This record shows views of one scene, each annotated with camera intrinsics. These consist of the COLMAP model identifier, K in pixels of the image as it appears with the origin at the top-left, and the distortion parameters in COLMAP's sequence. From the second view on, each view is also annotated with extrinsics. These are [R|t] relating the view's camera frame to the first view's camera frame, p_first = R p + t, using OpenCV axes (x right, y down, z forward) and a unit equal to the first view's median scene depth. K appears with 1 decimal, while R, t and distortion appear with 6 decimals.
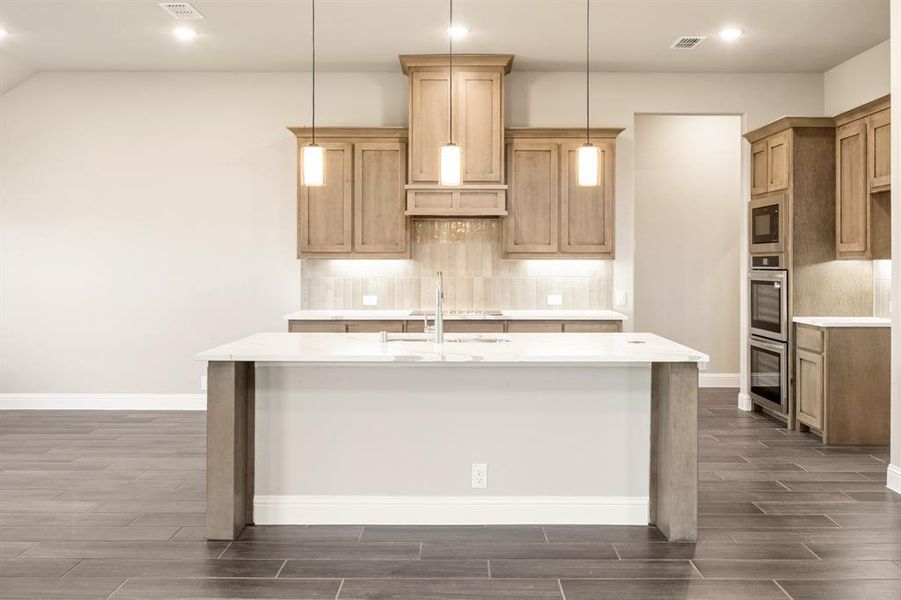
lens RADIAL K [[761.8, 0, 465.3], [0, 761.8, 262.3], [0, 0, 1]] dist [0.007323, 0.015514]
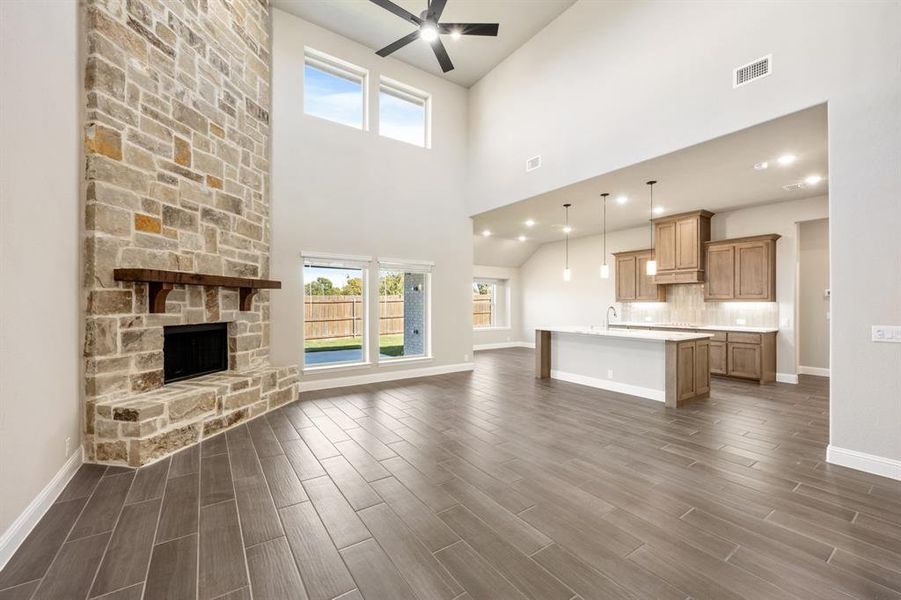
lens RADIAL K [[362.0, 0, 444.0], [0, 362.0, 304.4], [0, 0, 1]] dist [-0.002341, -0.000549]
pose [[0.553807, 0.002564, -0.832641, 0.503877], [-0.001323, 0.999997, 0.002199, 0.001609], [0.832644, -0.000116, 0.553809, -0.200254]]
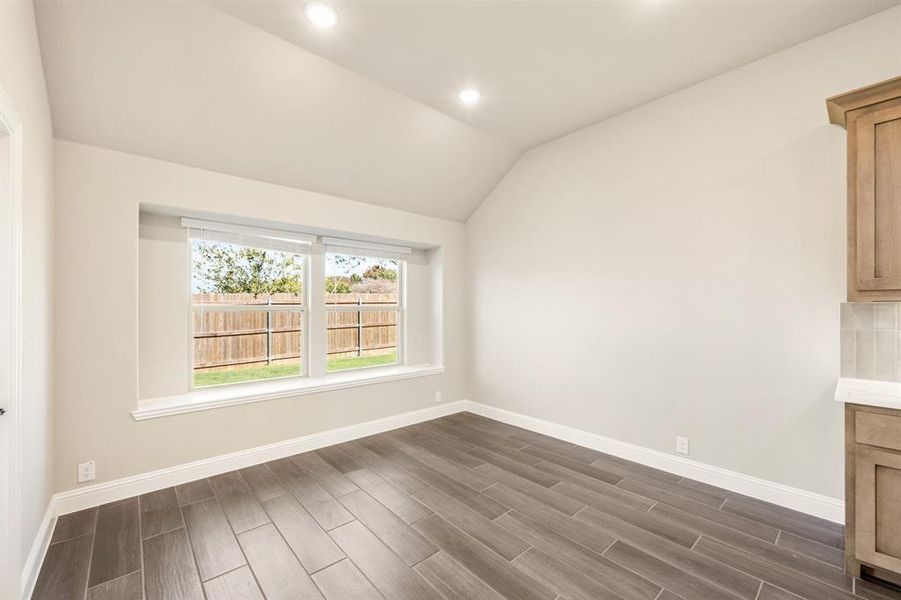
lens RADIAL K [[362.0, 0, 451.5], [0, 362.0, 308.3], [0, 0, 1]] dist [-0.002341, -0.000549]
pose [[0.669972, 0.000324, -0.742386, -0.219604], [0.003012, 0.999990, 0.003155, -0.000768], [0.742380, -0.004350, 0.669965, 0.554616]]
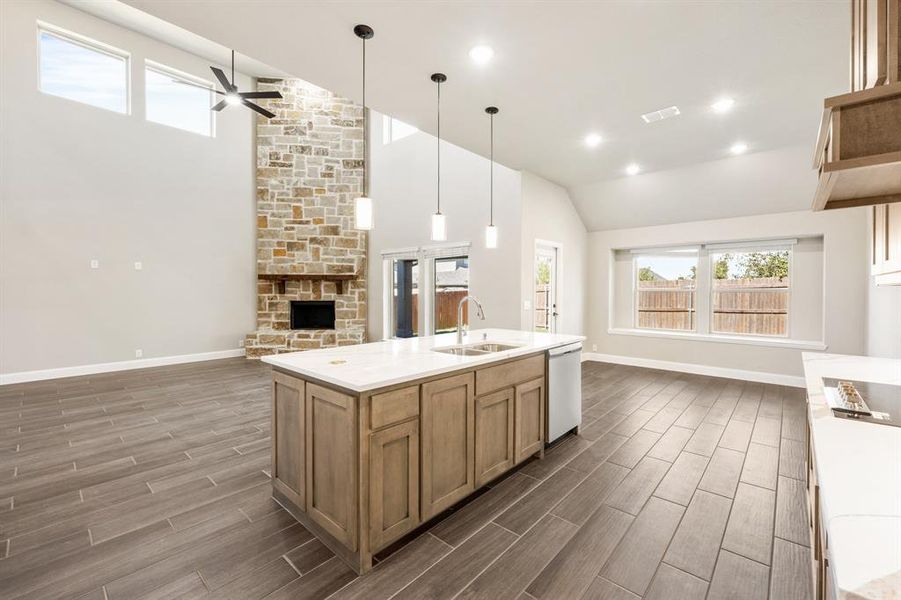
lens RADIAL K [[369.9, 0, 455.8], [0, 369.9, 293.7], [0, 0, 1]] dist [0.006962, 0.000156]
pose [[-0.665681, 0.007013, -0.746203, 0.323336], [-0.002403, 0.999931, 0.011541, 0.000031], [0.746232, 0.009476, -0.665618, 0.933041]]
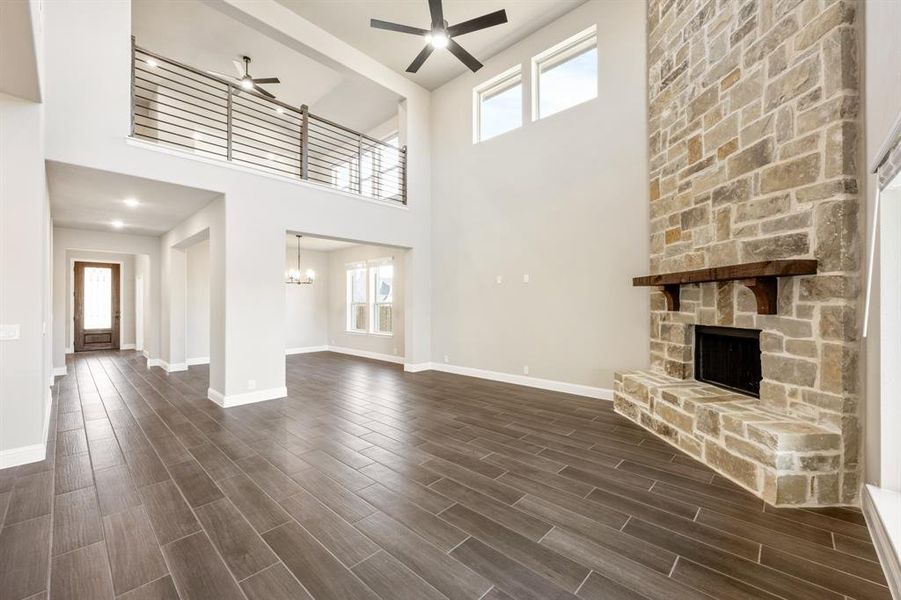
lens RADIAL K [[362.0, 0, 453.7], [0, 362.0, 302.2], [0, 0, 1]] dist [-0.002341, -0.000549]
pose [[-0.739883, 0.002766, 0.672730, -0.325298], [0.001828, 0.999996, -0.002101, 0.001645], [-0.672733, -0.000324, -0.739885, 0.459236]]
